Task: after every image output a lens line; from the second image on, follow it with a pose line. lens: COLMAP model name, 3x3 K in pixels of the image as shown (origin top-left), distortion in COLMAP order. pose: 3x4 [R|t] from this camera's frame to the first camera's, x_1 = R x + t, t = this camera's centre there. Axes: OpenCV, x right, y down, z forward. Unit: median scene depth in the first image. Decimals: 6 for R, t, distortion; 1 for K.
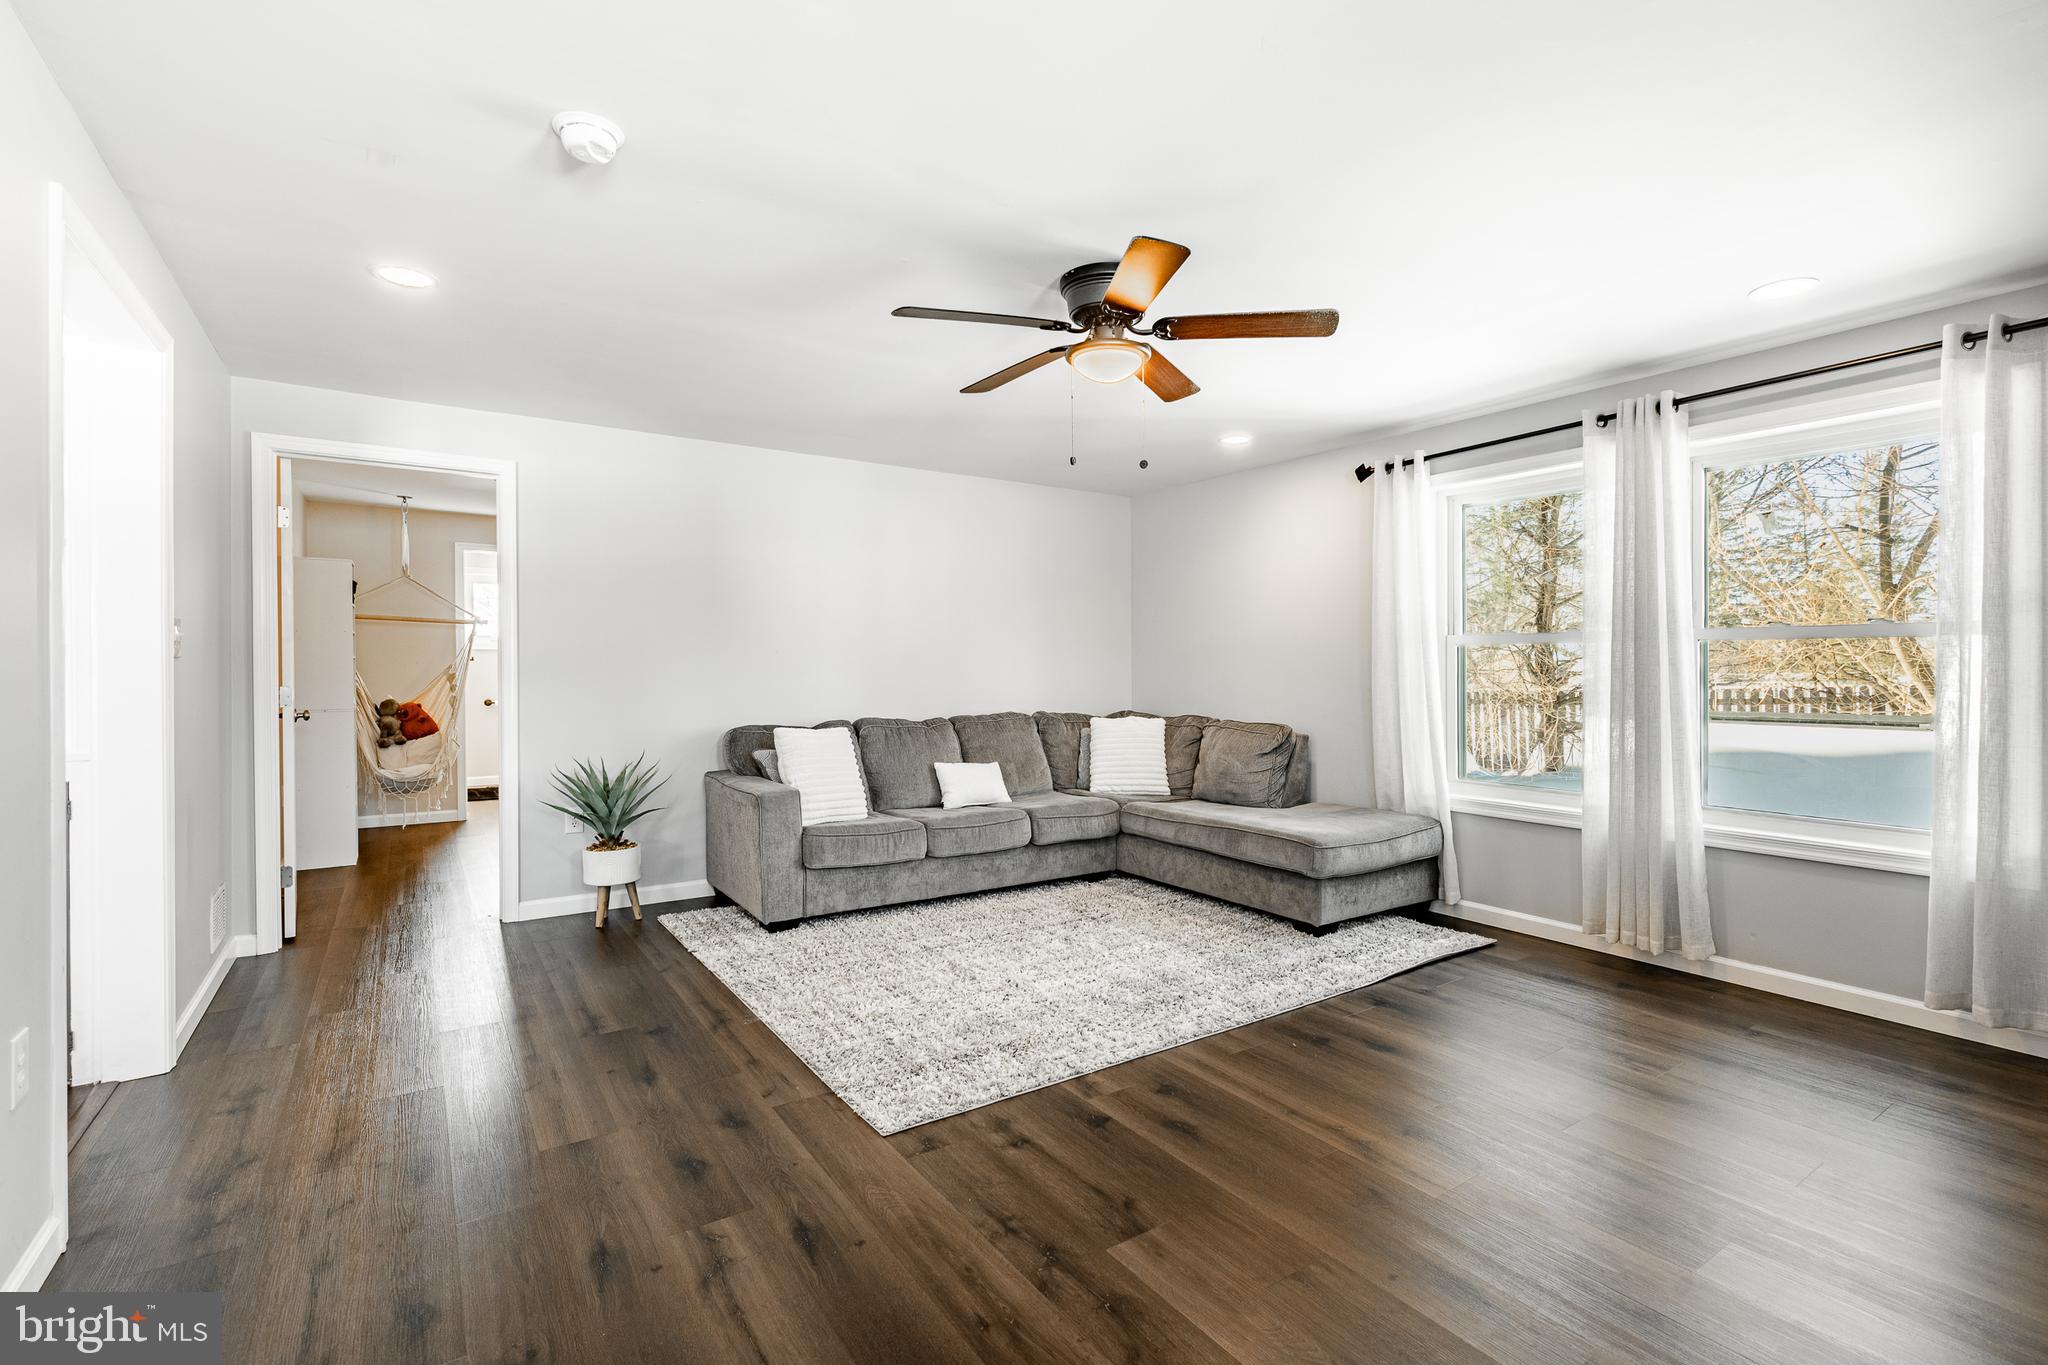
lens RADIAL K [[943.1, 0, 1030.8], [0, 943.1, 645.7], [0, 0, 1]] dist [-0.000077, 0.001056]
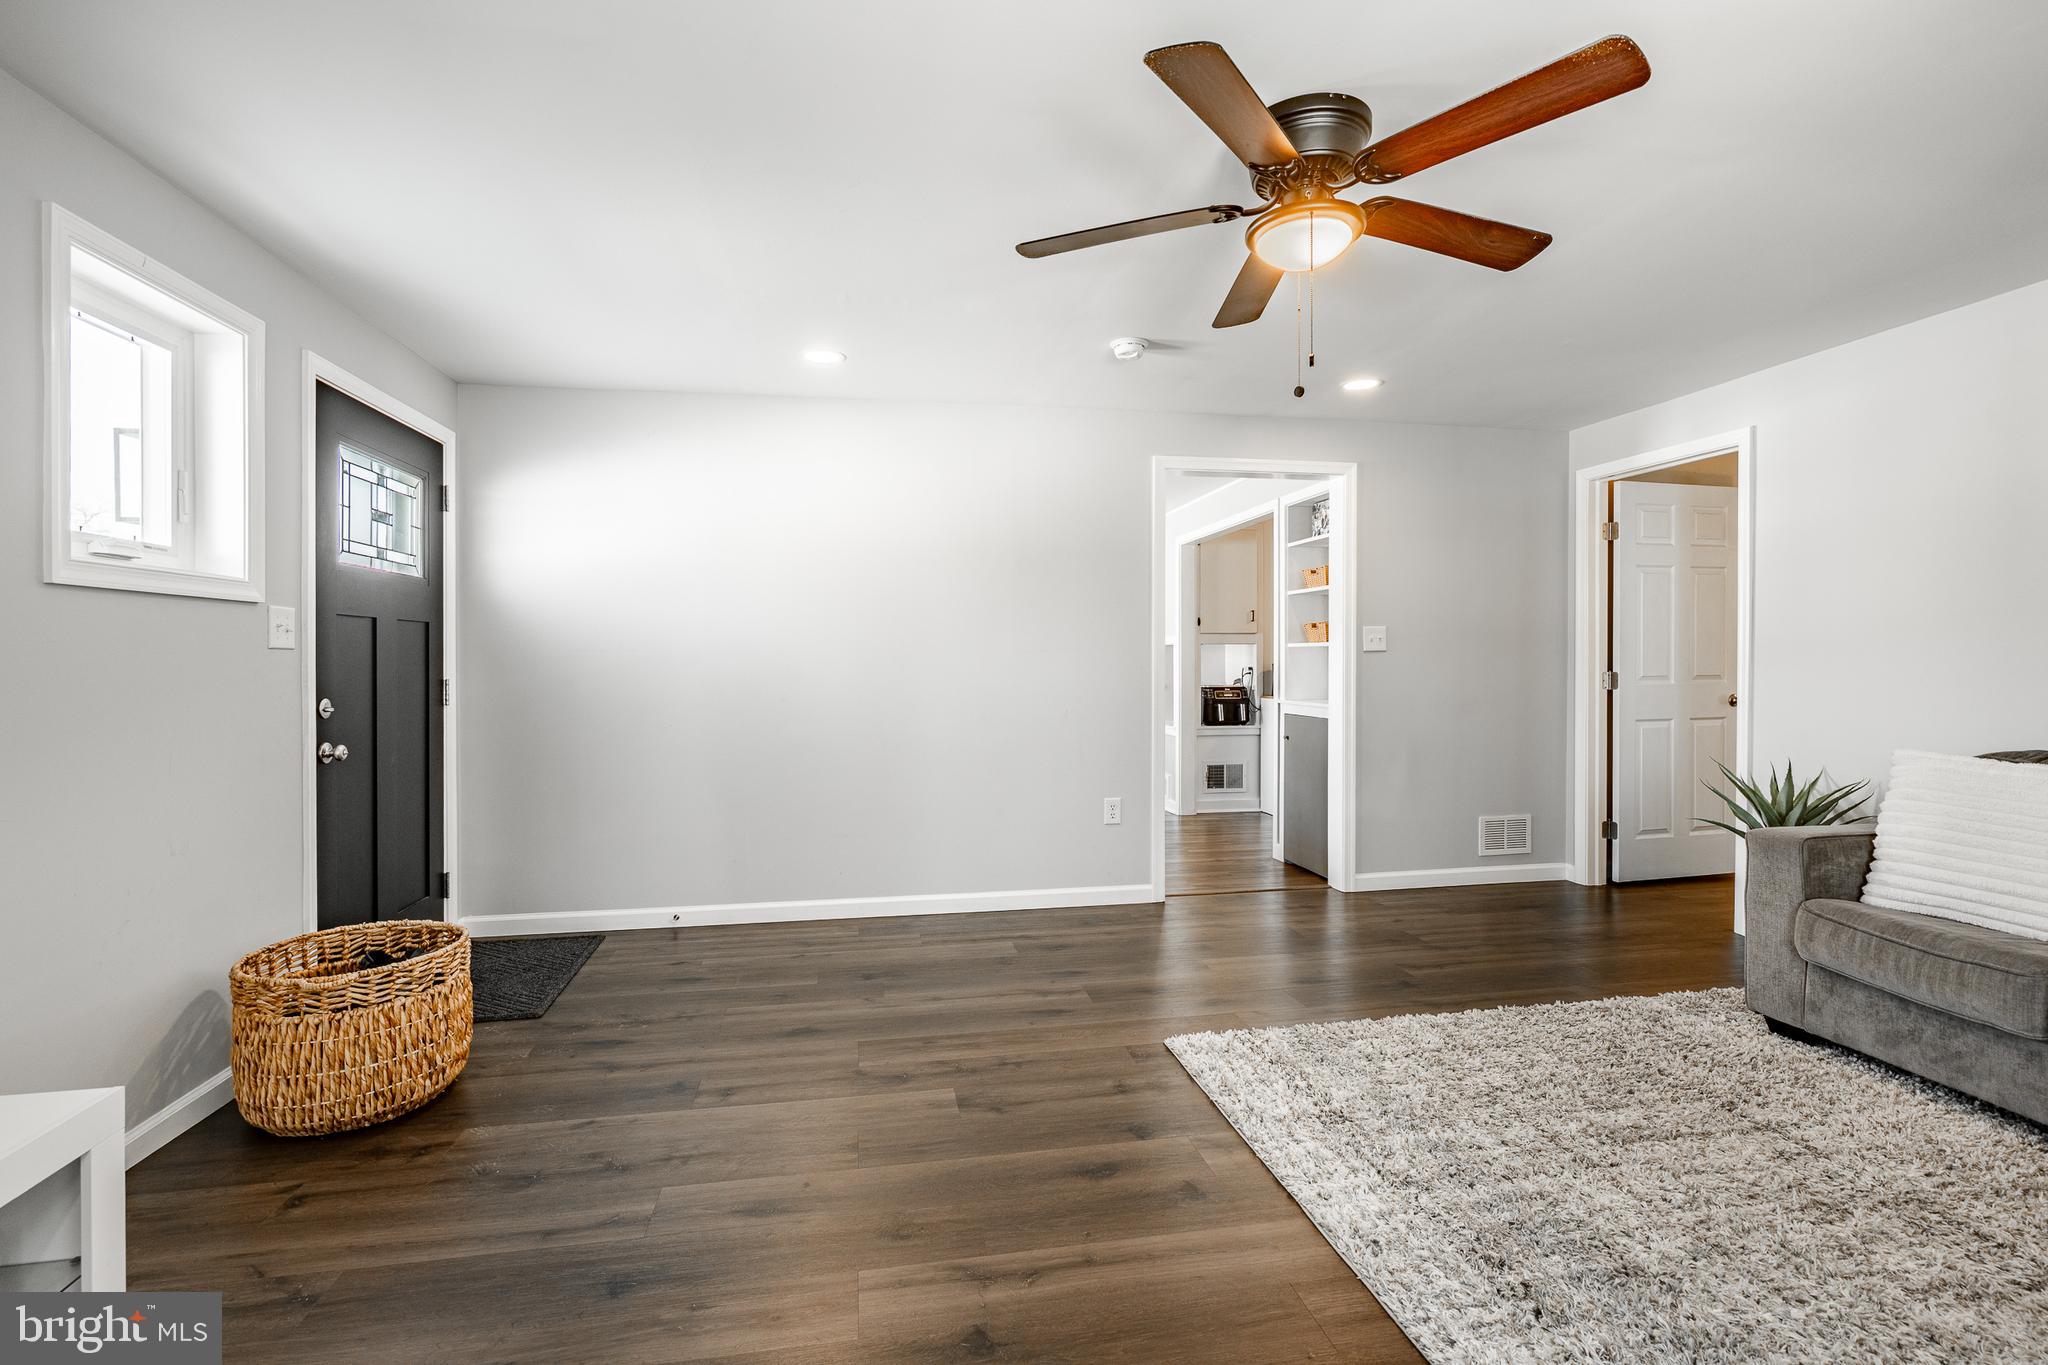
lens RADIAL K [[916.5, 0, 1024.0], [0, 916.5, 682.5], [0, 0, 1]] dist [-0.004831, 0.000039]
pose [[-0.411888, 0.014932, -0.911112, 0.740023], [0.026080, 0.999649, 0.004593, 0.029778], [0.910861, -0.021870, -0.412133, 0.987220]]
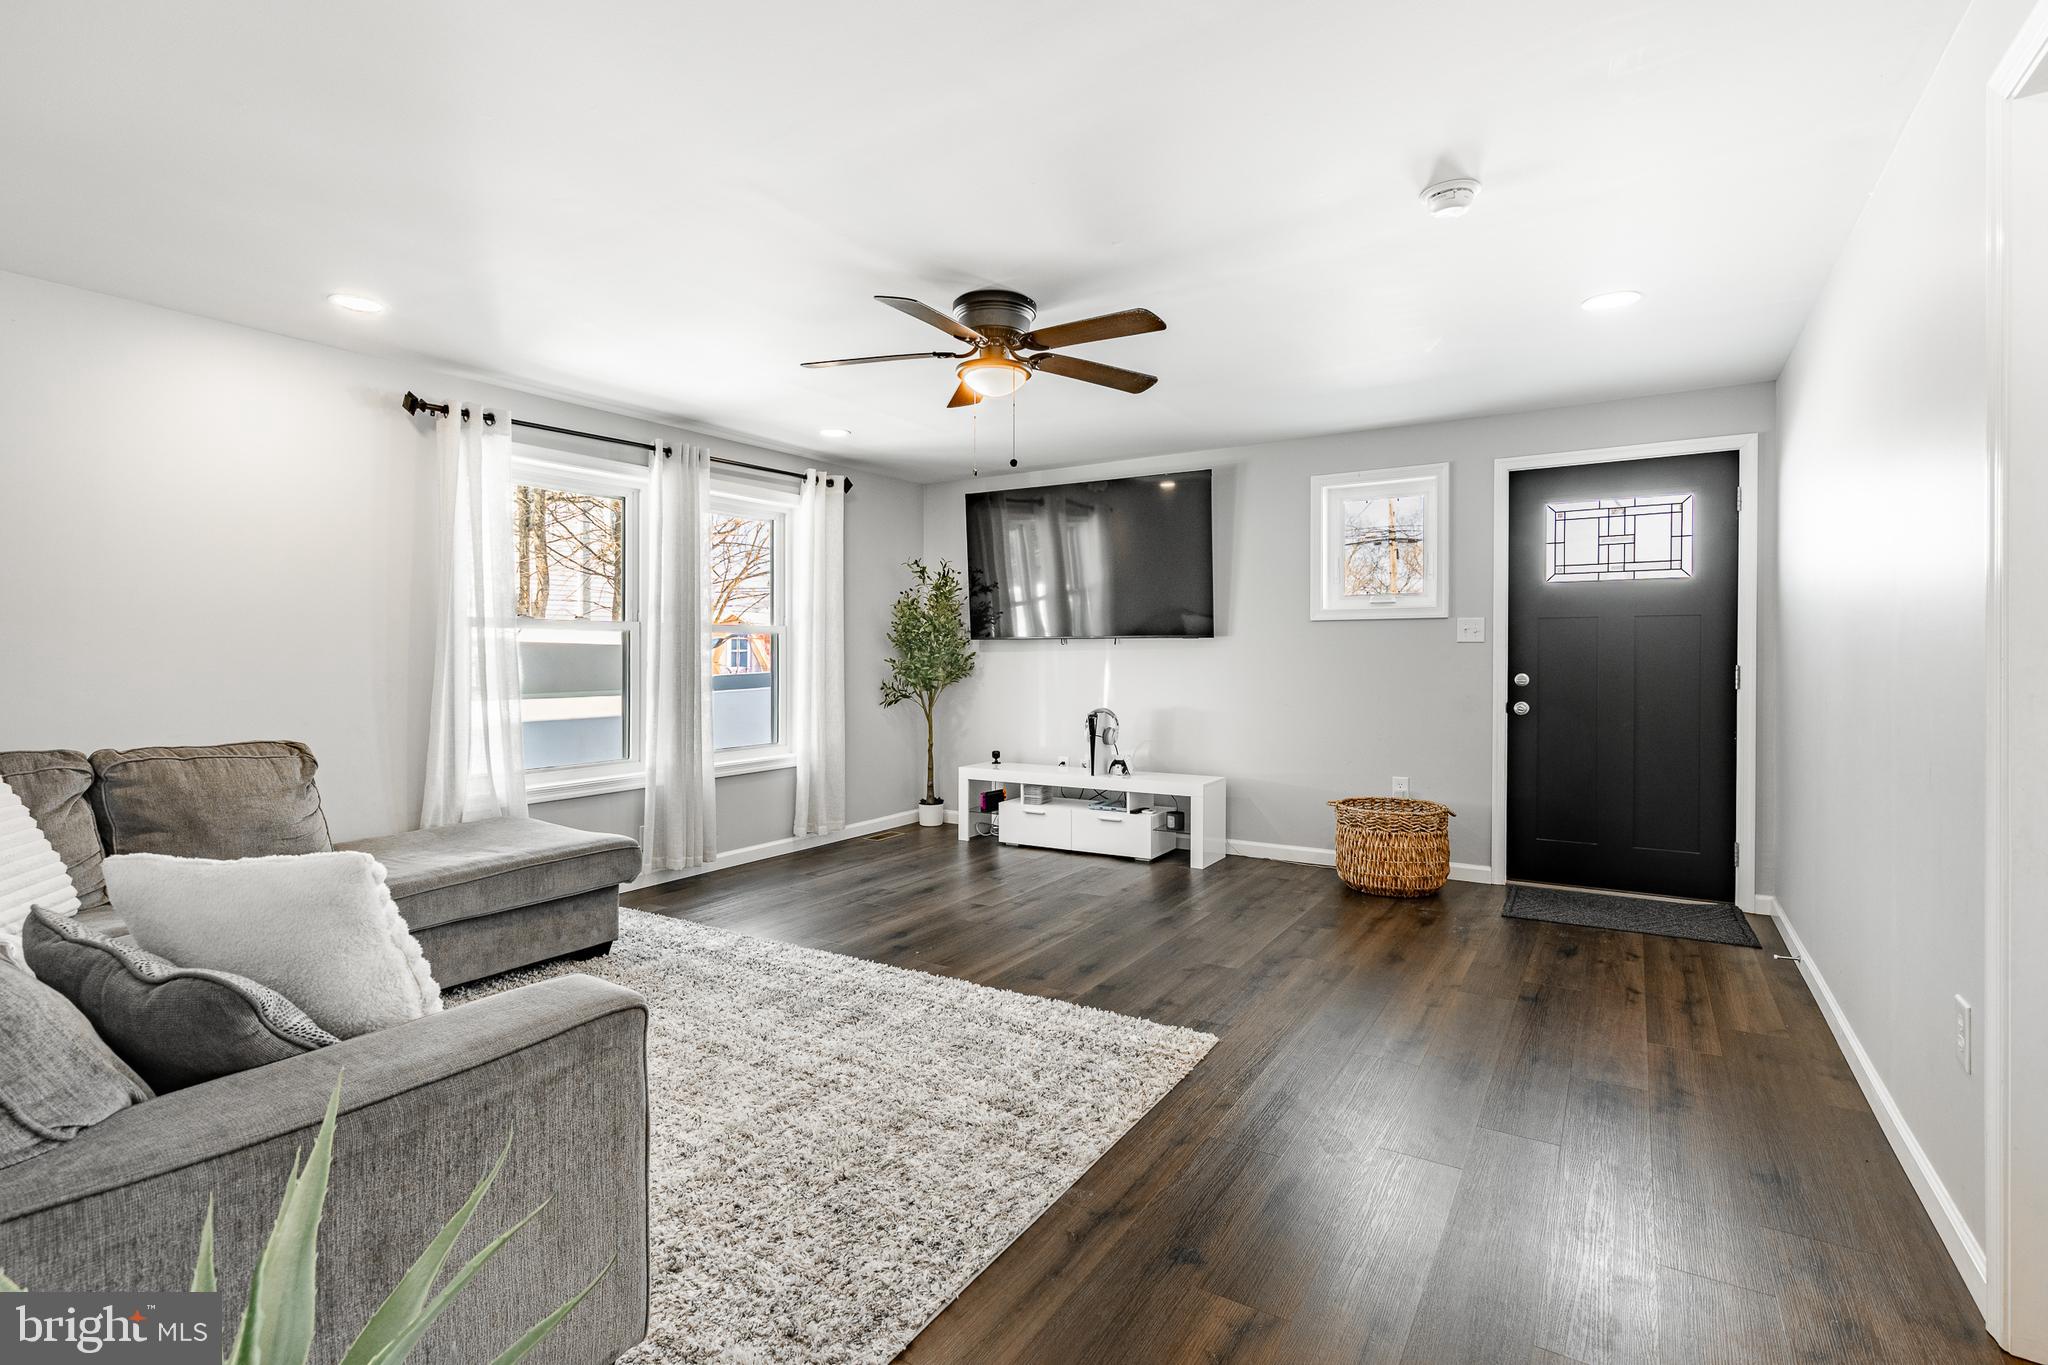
lens RADIAL K [[943.1, 0, 1030.8], [0, 943.1, 645.7], [0, 0, 1]] dist [-0.000077, 0.001056]
pose [[-0.409058, 0.005162, 0.912494, -0.860457], [-0.022246, 0.999630, -0.015628, 0.028106], [-0.912237, -0.026692, -0.408792, 1.277602]]
